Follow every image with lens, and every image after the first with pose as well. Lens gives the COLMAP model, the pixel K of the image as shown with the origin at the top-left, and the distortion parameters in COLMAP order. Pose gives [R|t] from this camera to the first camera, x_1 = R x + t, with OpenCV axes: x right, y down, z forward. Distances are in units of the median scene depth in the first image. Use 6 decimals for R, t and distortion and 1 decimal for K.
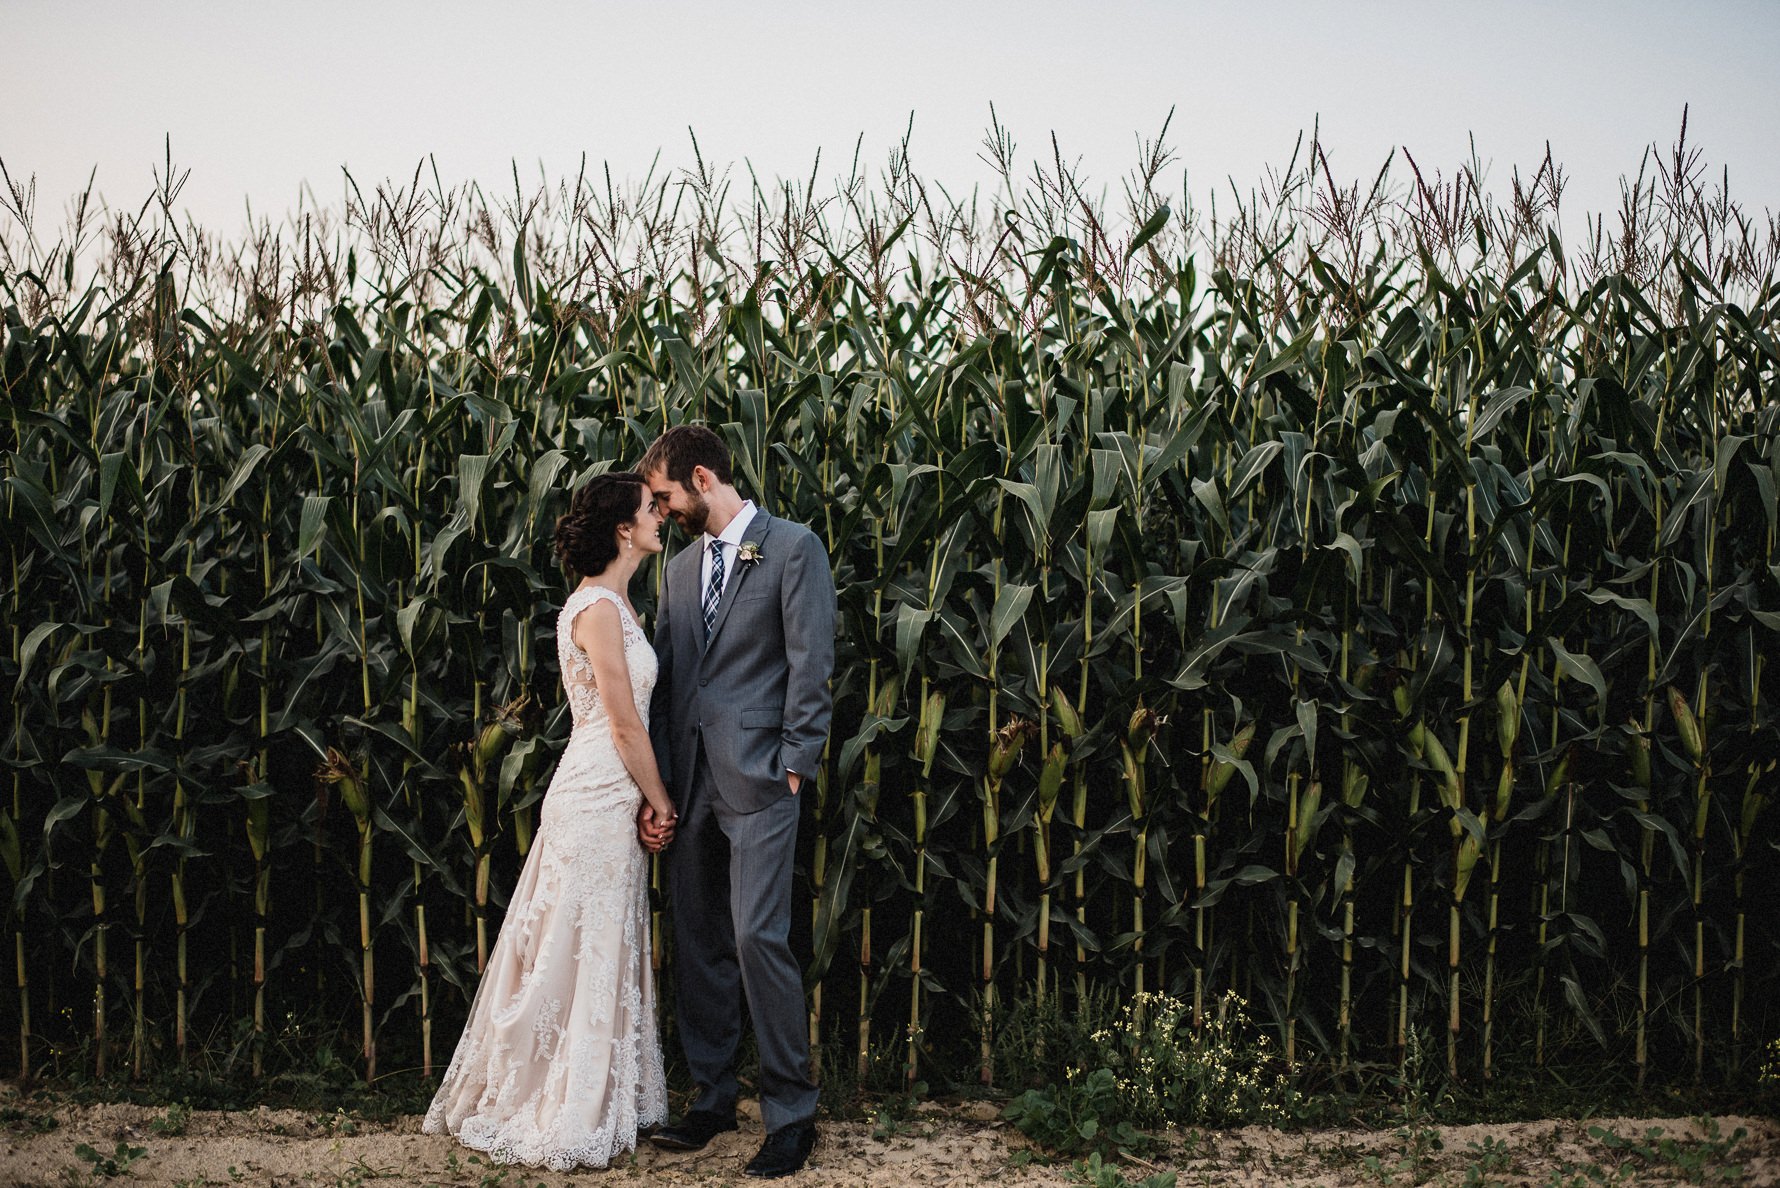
lens RADIAL K [[2895.0, 0, 890.0], [0, 2895.0, 594.0], [0, 0, 1]] dist [-0.149456, -0.076091]
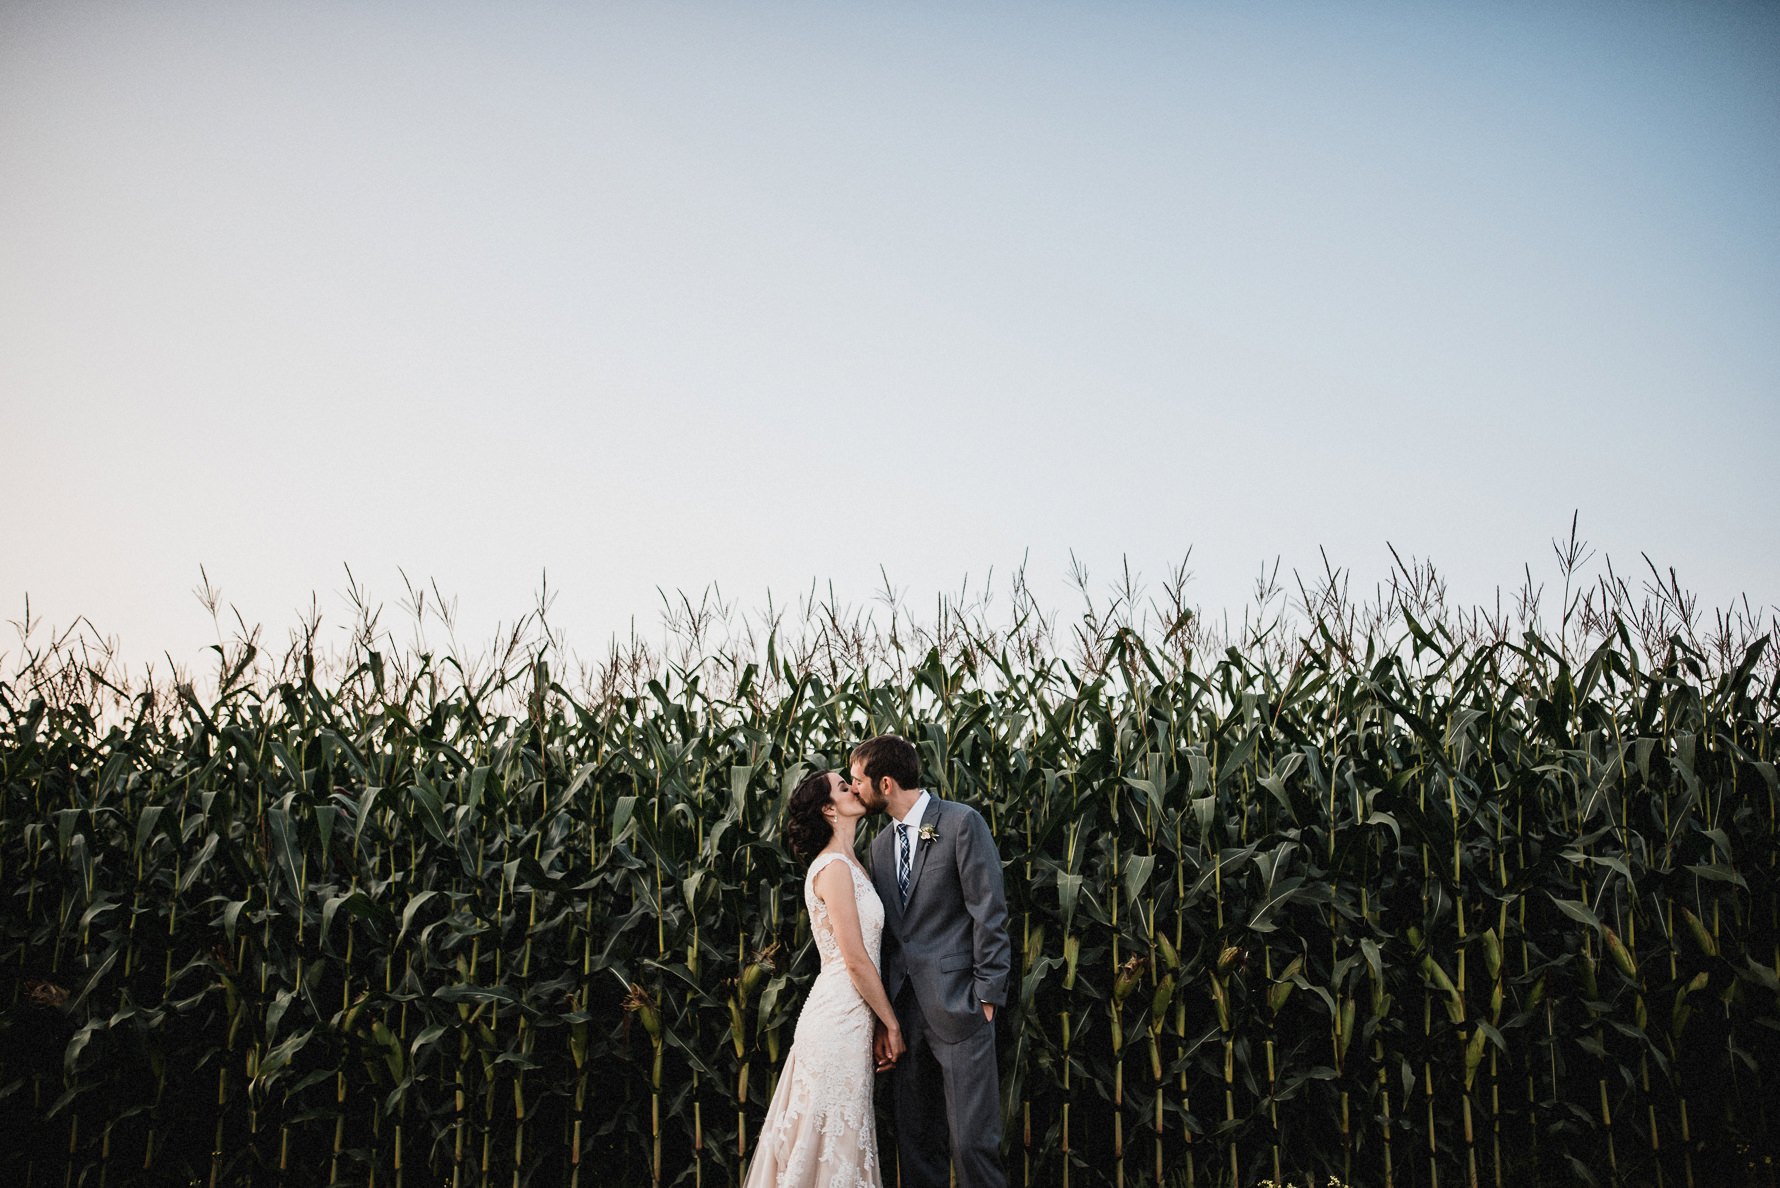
lens RADIAL K [[1229.5, 0, 890.0], [0, 1229.5, 594.0], [0, 0, 1]] dist [-0.052055, 0.042399]
pose [[0.999744, -0.015841, -0.016156, -0.059514], [0.011725, 0.973386, -0.228873, 0.007410], [0.019352, 0.228625, 0.973322, 0.390354]]
